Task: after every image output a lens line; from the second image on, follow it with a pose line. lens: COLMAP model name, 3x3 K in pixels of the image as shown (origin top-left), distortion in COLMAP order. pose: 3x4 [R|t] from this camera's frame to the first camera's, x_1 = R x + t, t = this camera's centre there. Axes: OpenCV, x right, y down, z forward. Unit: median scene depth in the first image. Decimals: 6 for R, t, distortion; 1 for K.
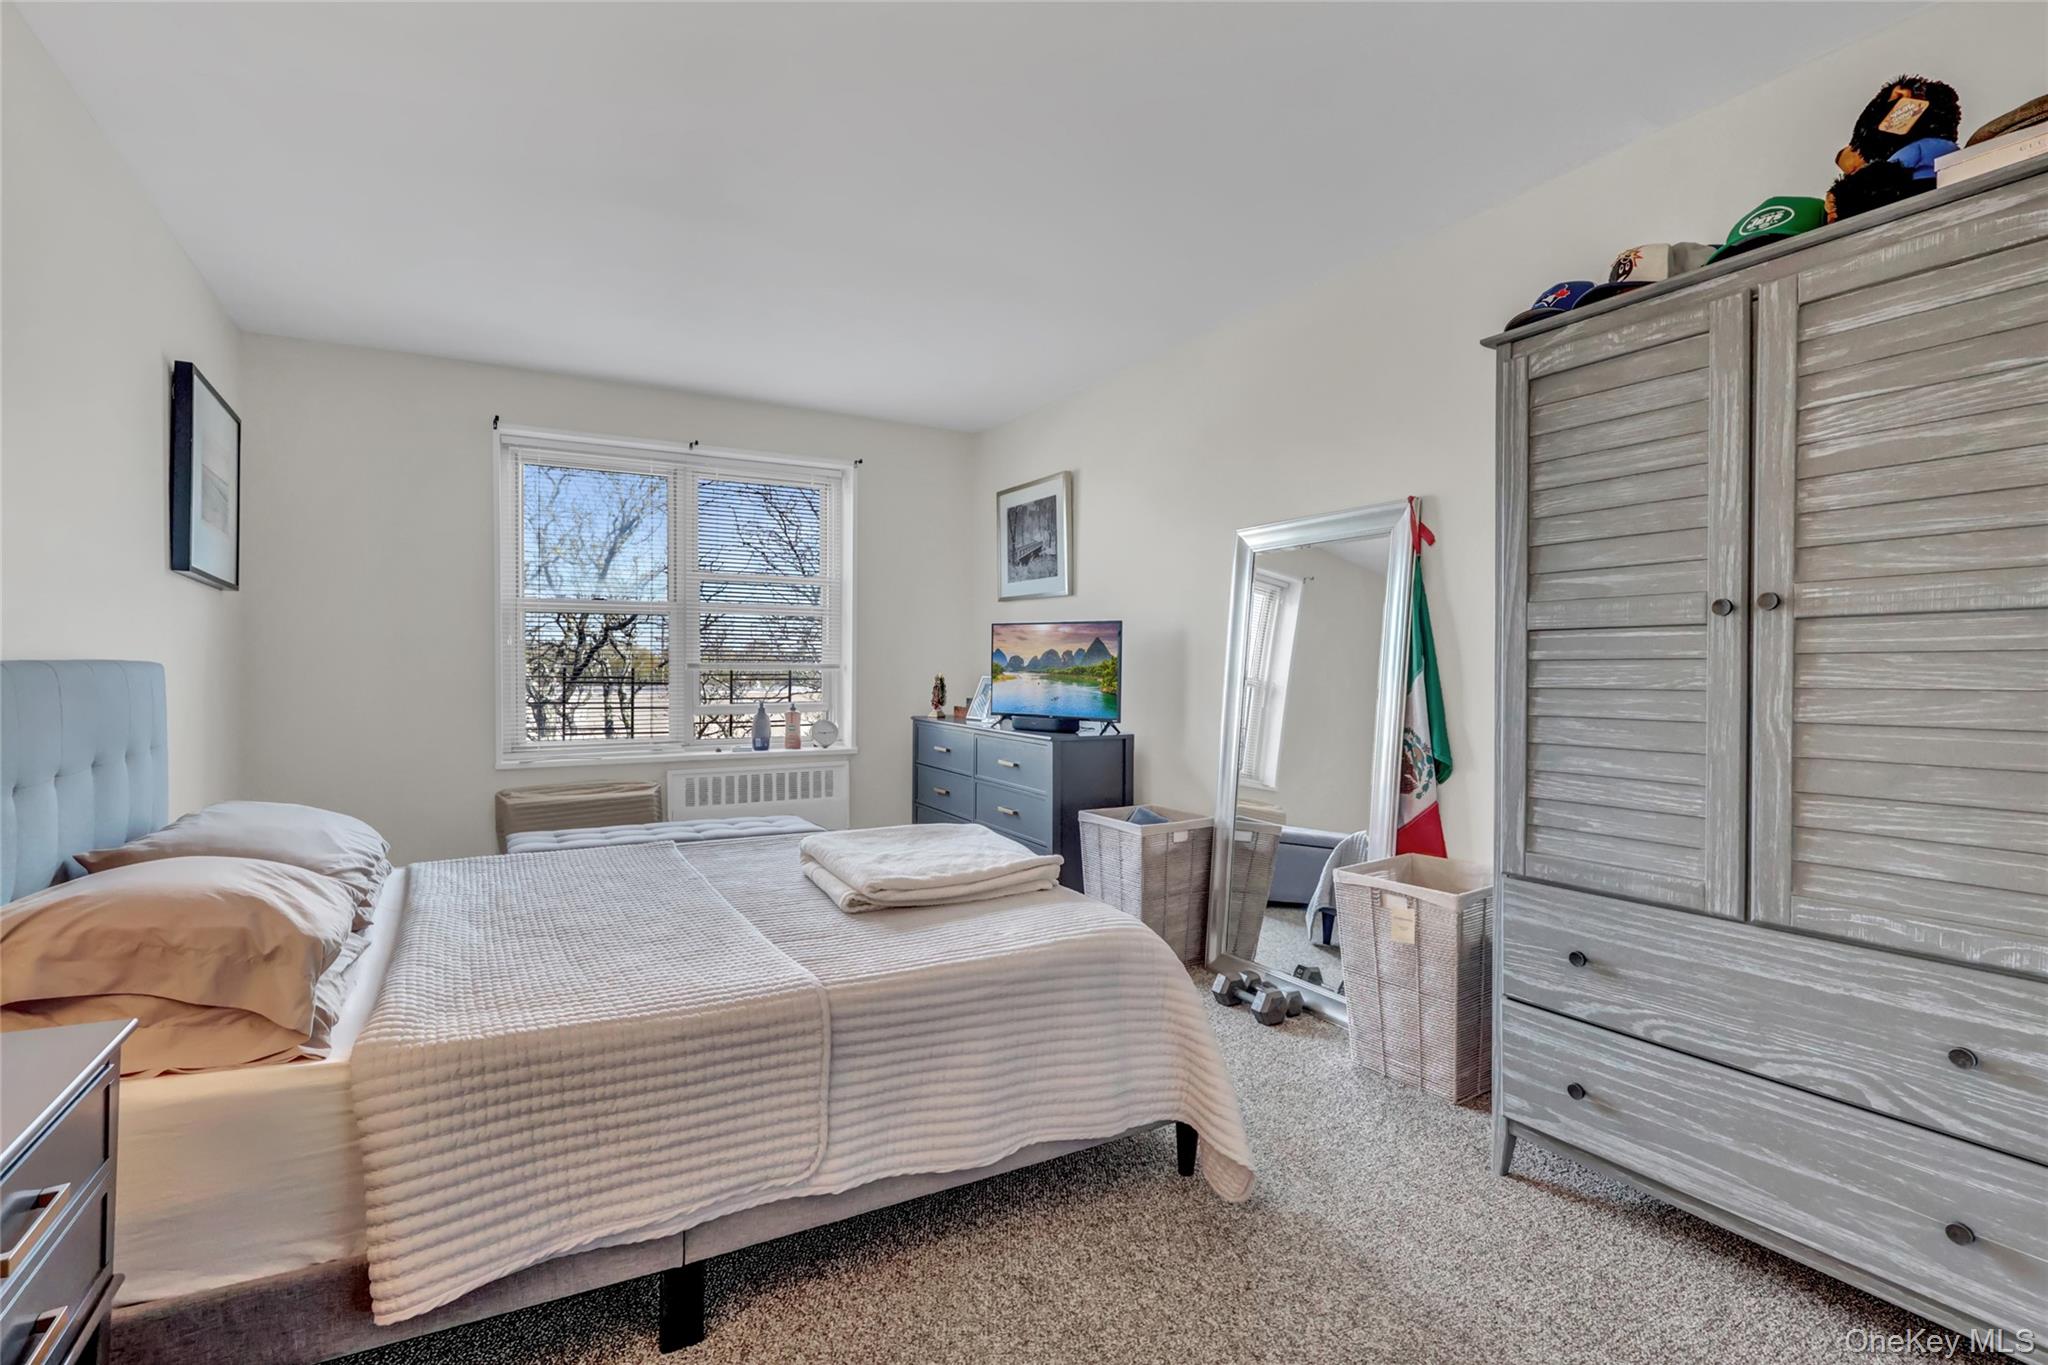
lens RADIAL K [[945.1, 0, 1018.8], [0, 945.1, 679.2], [0, 0, 1]] dist [-0.001684, 0.000015]
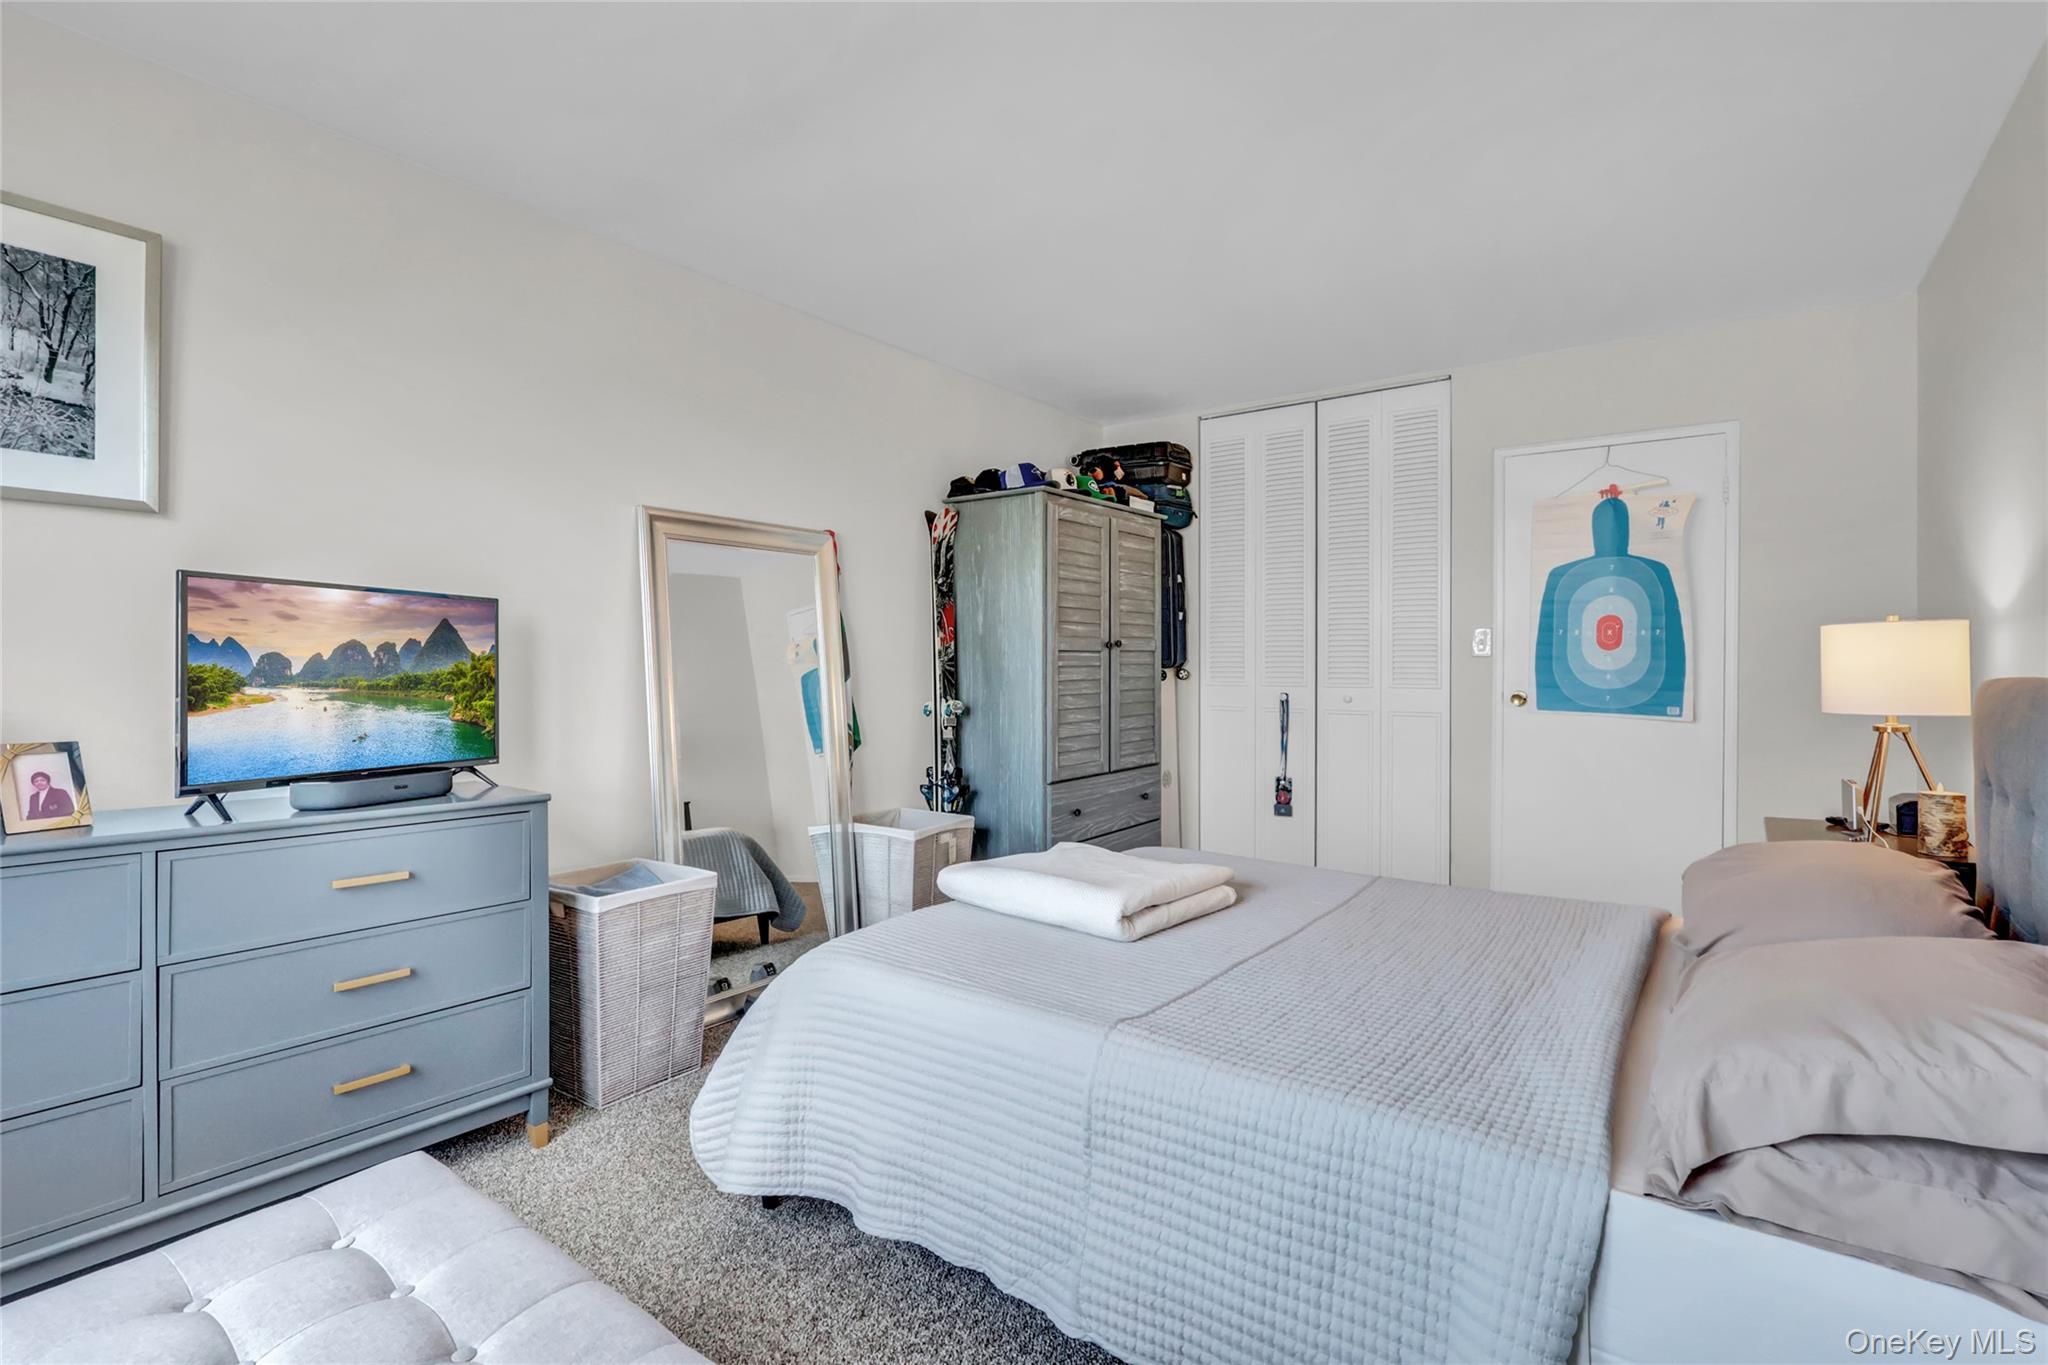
lens RADIAL K [[945.1, 0, 1018.8], [0, 945.1, 679.2], [0, 0, 1]] dist [-0.001684, 0.000015]
pose [[-0.392595, -0.016054, 0.919571, -0.571337], [0.011237, 0.999689, 0.022251, -0.018343], [-0.919643, 0.019069, -0.392293, 0.887444]]
